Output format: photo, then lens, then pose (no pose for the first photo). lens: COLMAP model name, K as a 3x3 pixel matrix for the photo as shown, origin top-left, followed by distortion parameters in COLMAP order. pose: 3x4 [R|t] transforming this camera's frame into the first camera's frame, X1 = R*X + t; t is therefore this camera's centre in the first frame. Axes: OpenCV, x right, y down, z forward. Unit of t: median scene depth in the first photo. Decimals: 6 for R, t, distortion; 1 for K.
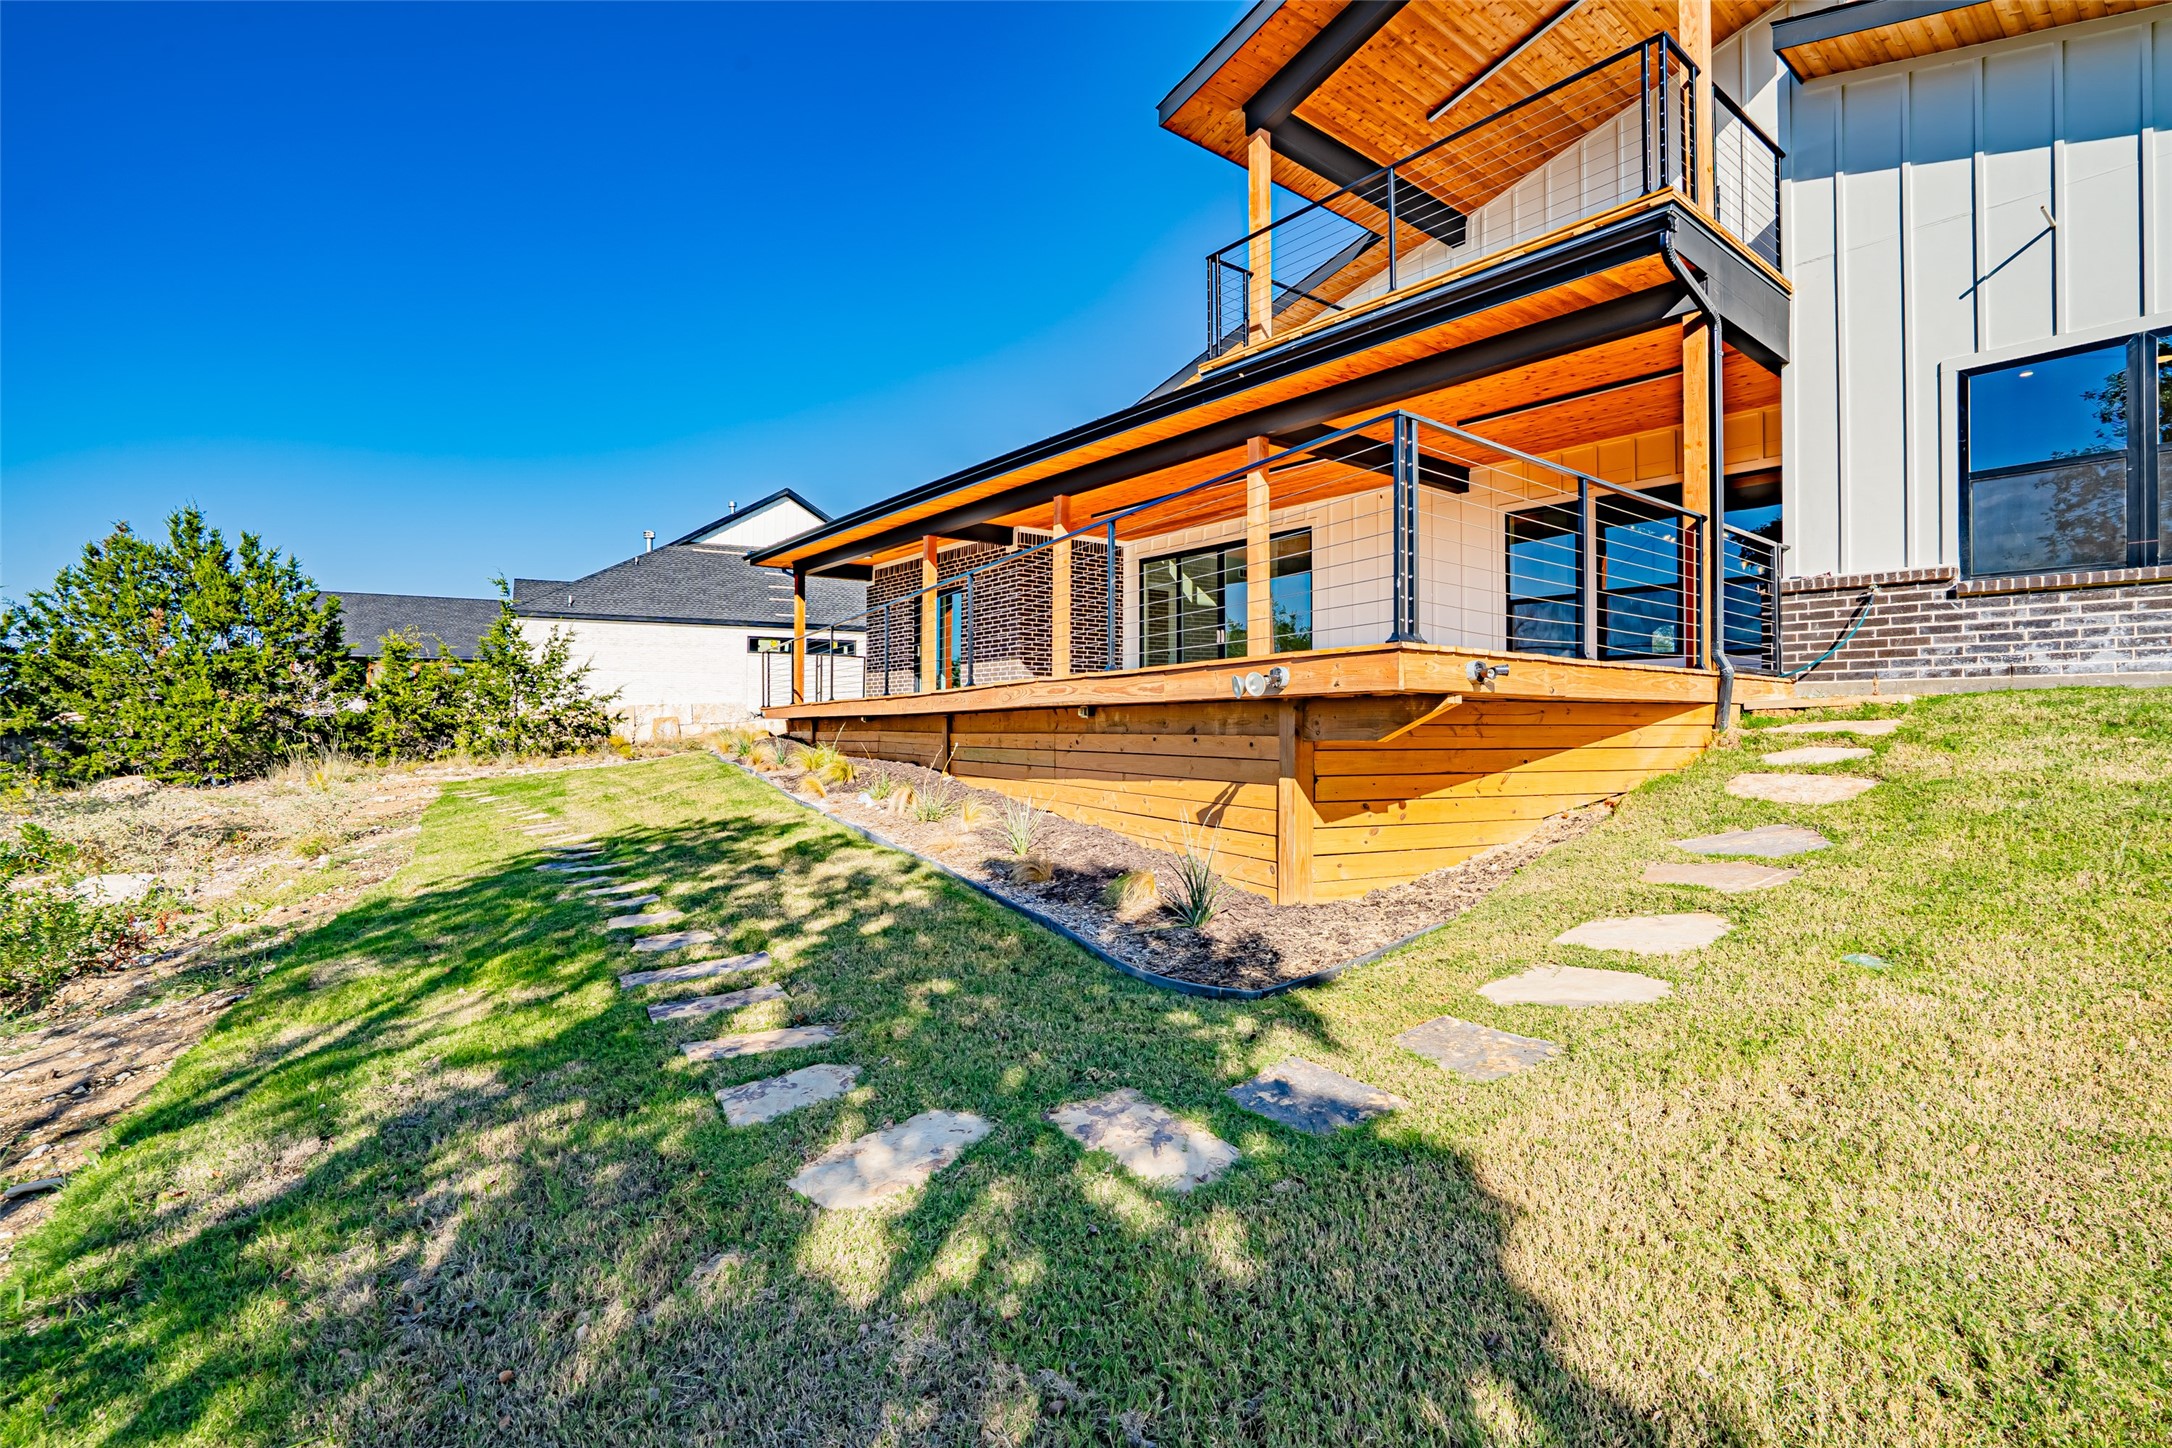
lens RADIAL K [[1029.1, 0, 1086.0], [0, 1029.1, 724.0], [0, 0, 1]] dist [-0.073108, 0.030011]
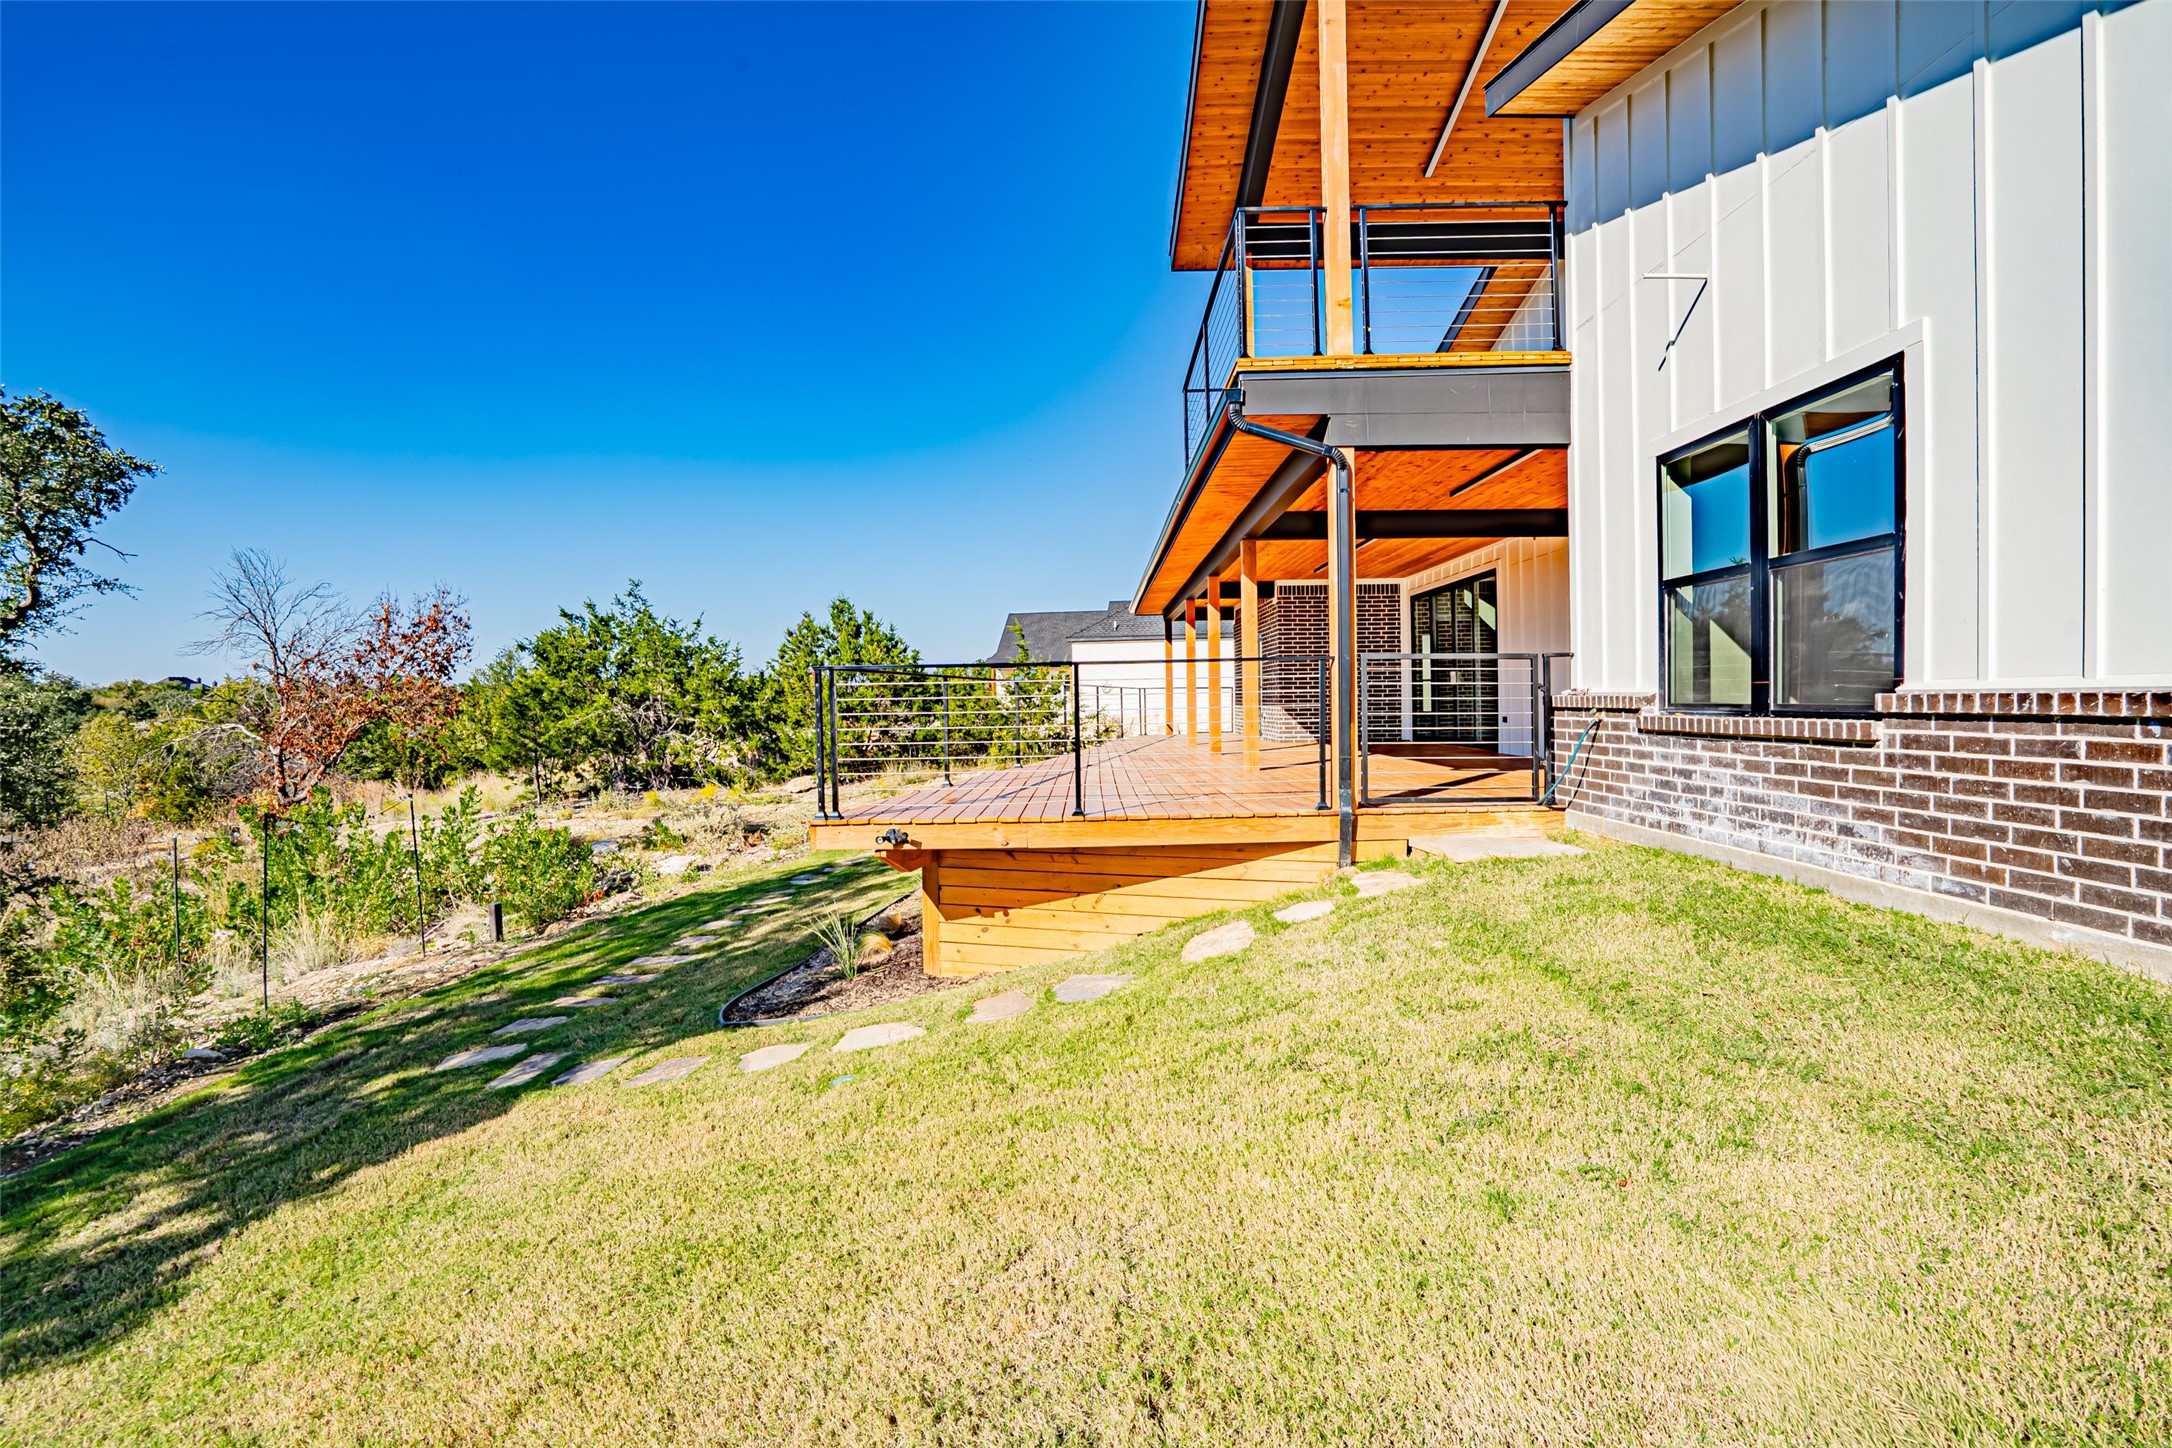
lens RADIAL K [[1029.1, 0, 1086.0], [0, 1029.1, 724.0], [0, 0, 1]] dist [-0.073108, 0.030011]
pose [[0.780950, -0.002670, -0.624588, 1.107520], [0.024956, 0.999326, 0.026933, -0.179610], [0.624095, -0.036620, 0.780490, 0.033472]]
